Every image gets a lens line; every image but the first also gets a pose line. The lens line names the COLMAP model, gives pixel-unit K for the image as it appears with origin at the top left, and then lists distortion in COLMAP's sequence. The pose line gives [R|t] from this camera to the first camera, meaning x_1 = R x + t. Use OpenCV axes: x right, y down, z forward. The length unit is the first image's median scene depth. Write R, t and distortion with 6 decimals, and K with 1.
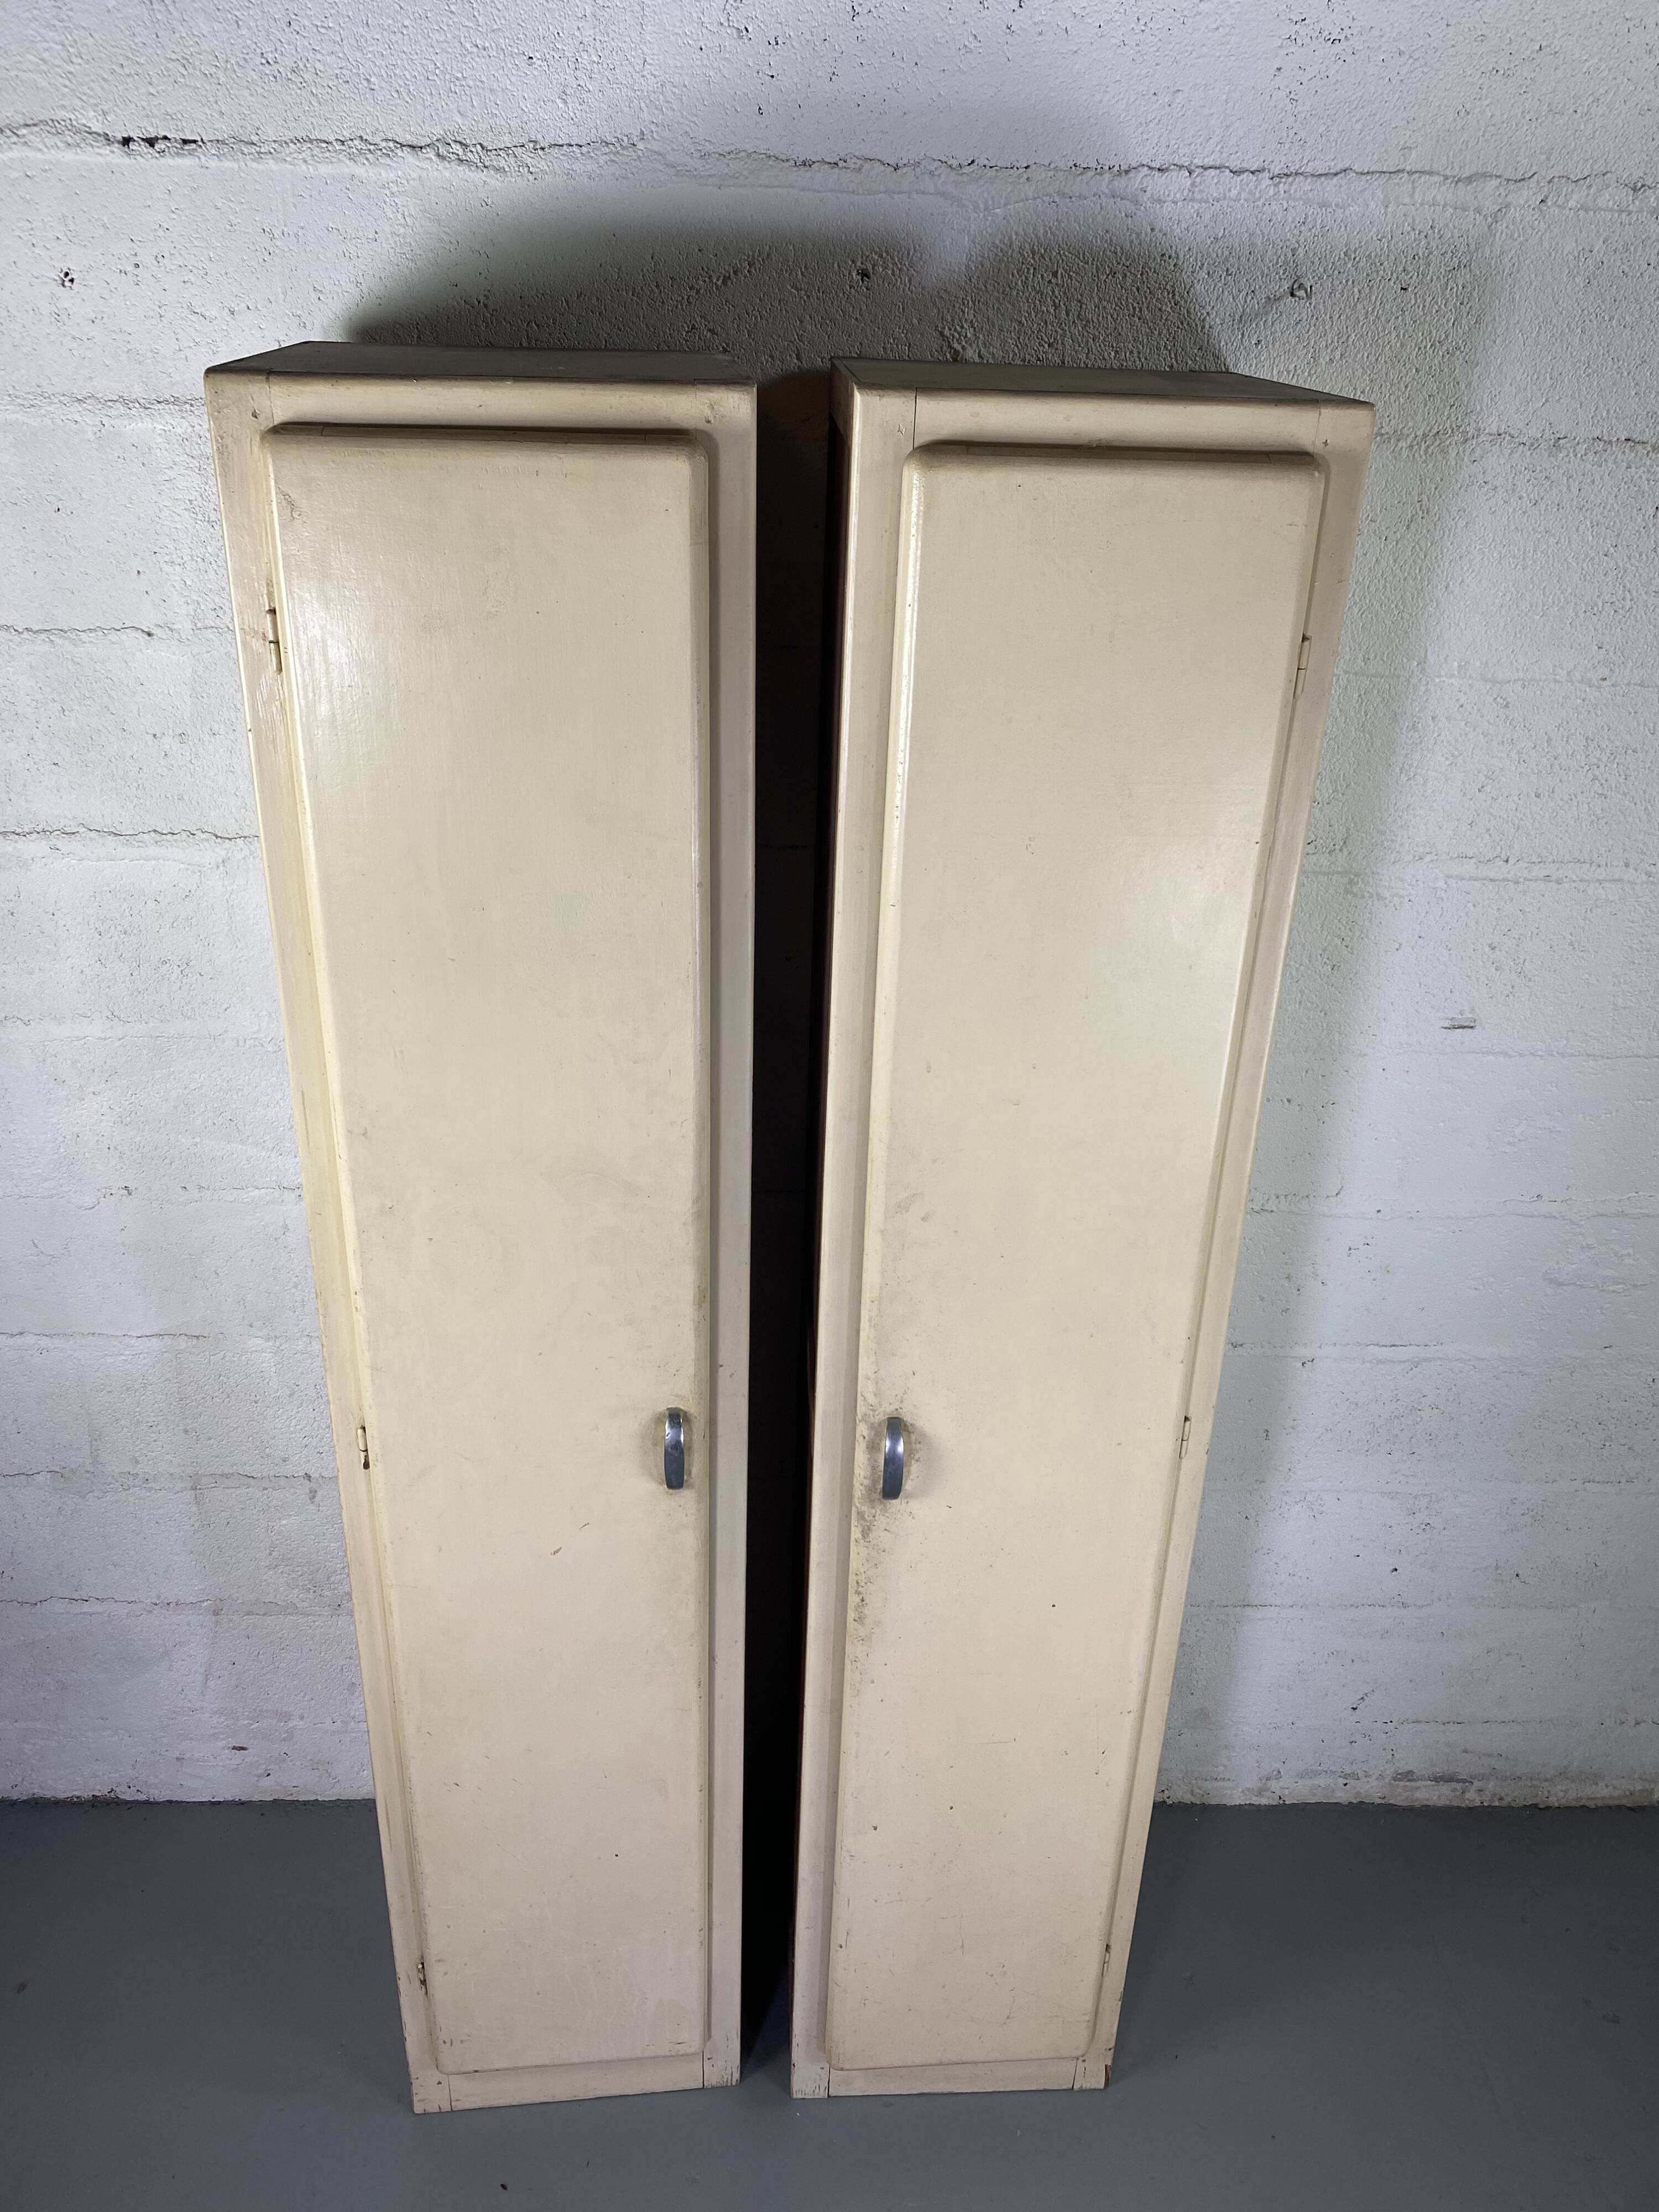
lens RADIAL K [[1652.9, 0, 829.5], [0, 1652.9, 1106.0], [0, 0, 1]] dist [0.005639, 0.000568]
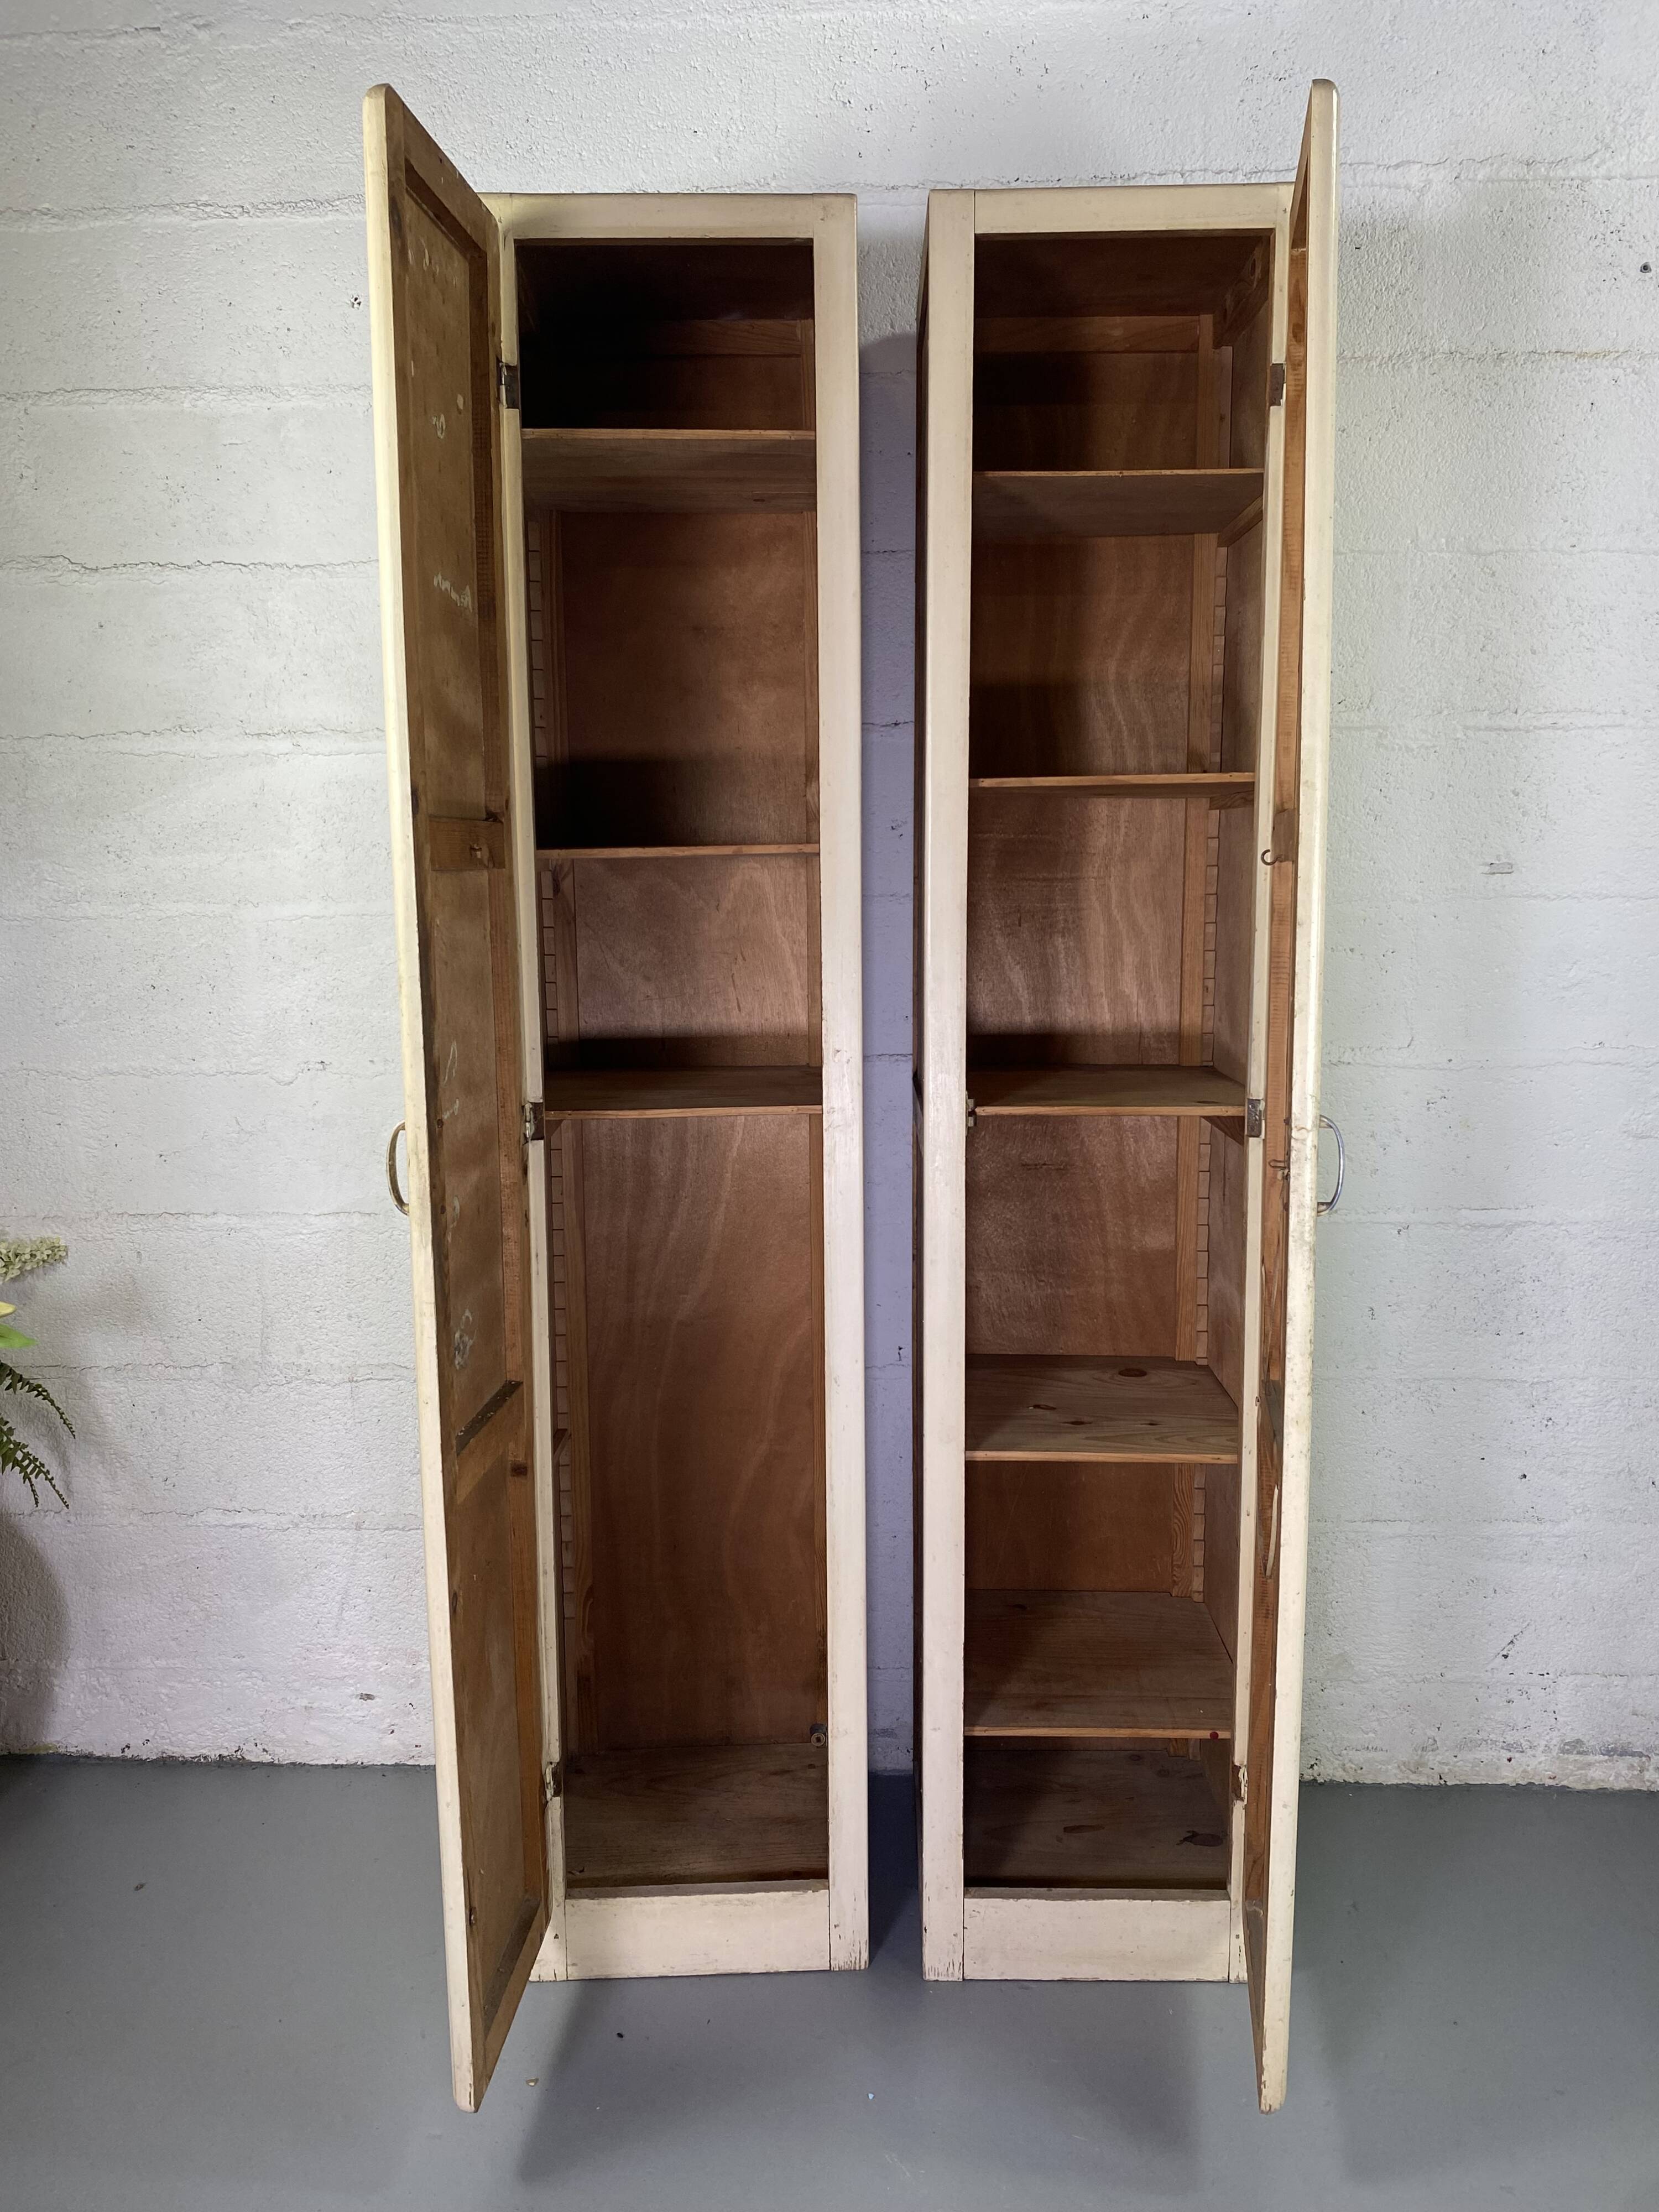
lens RADIAL K [[1651.3, 0, 812.6], [0, 1651.3, 1099.1], [0, 0, 1]] dist [0.007094, -0.001992]
pose [[0.996545, -0.029538, -0.077627, 0.001671], [0.004184, 0.951291, -0.308267, 0.419053], [0.082951, 0.306877, 0.948128, -0.046802]]
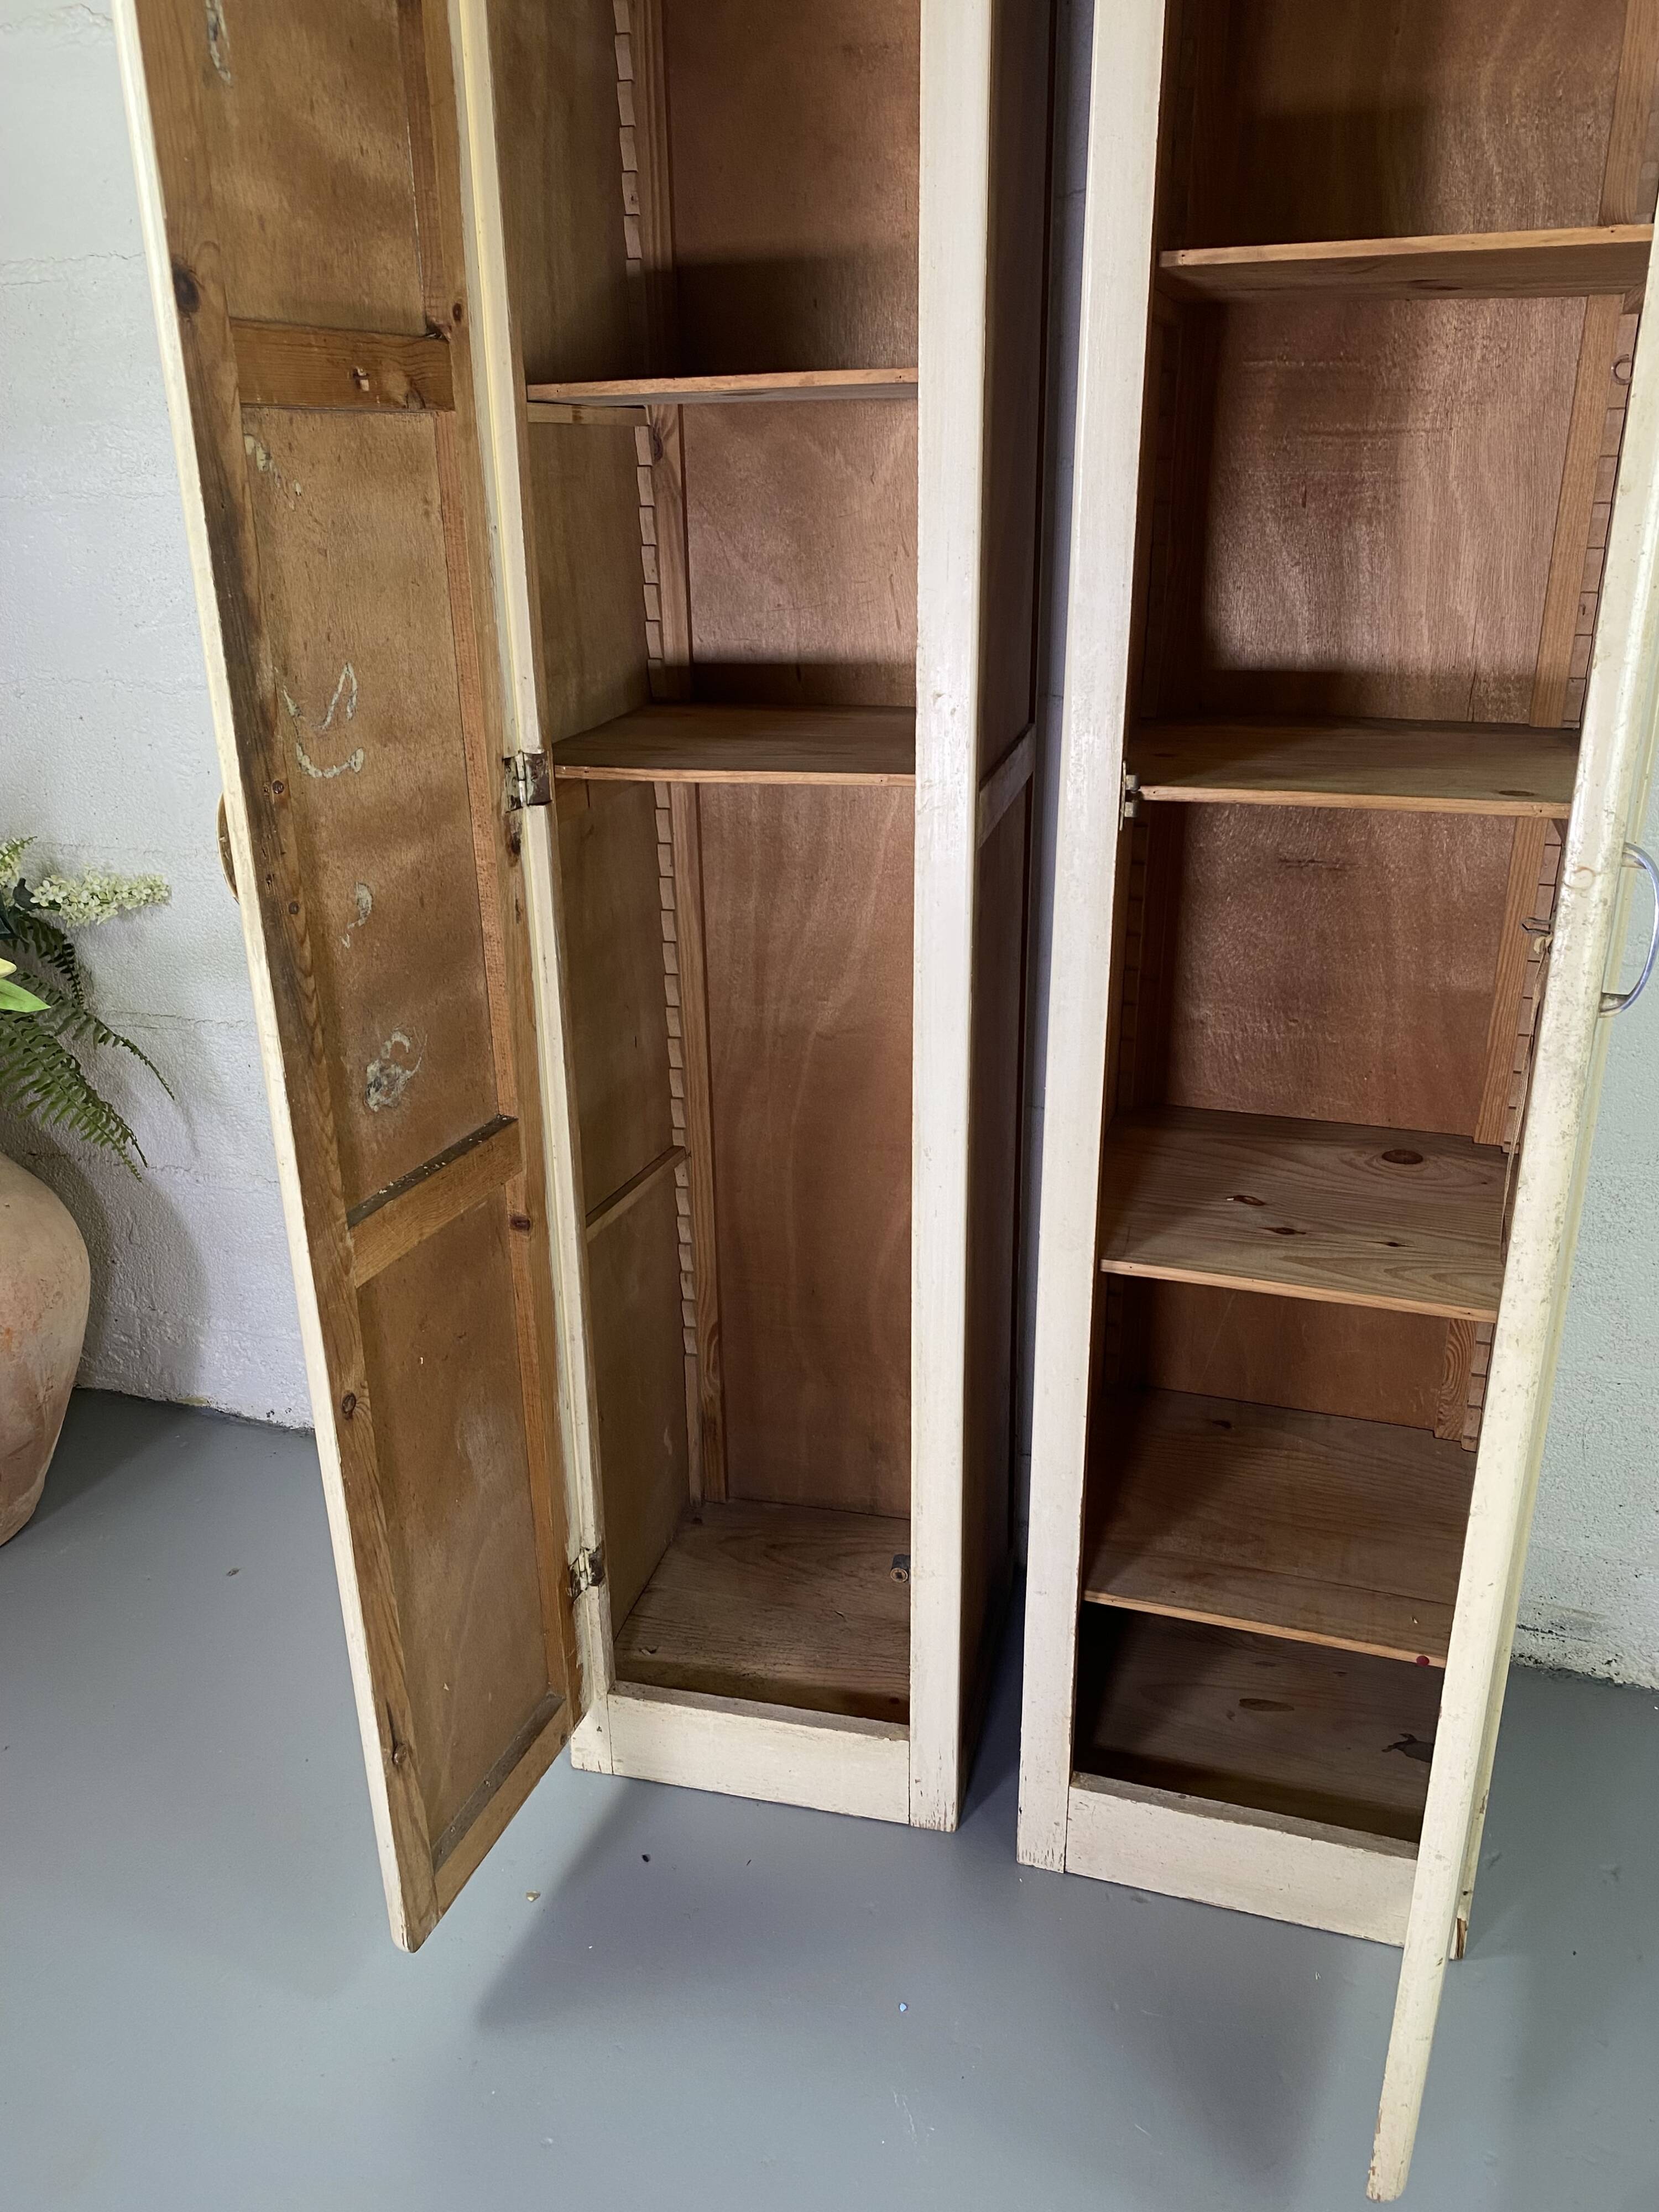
lens RADIAL K [[1663.3, 0, 818.7], [0, 1663.3, 1100.1], [0, 0, 1]] dist [0.049389, -0.073109]
pose [[0.939242, 0.082885, -0.333098, 0.121970], [-0.112469, 0.991151, -0.070503, 0.318593], [0.324307, 0.103683, 0.940253, 0.206471]]
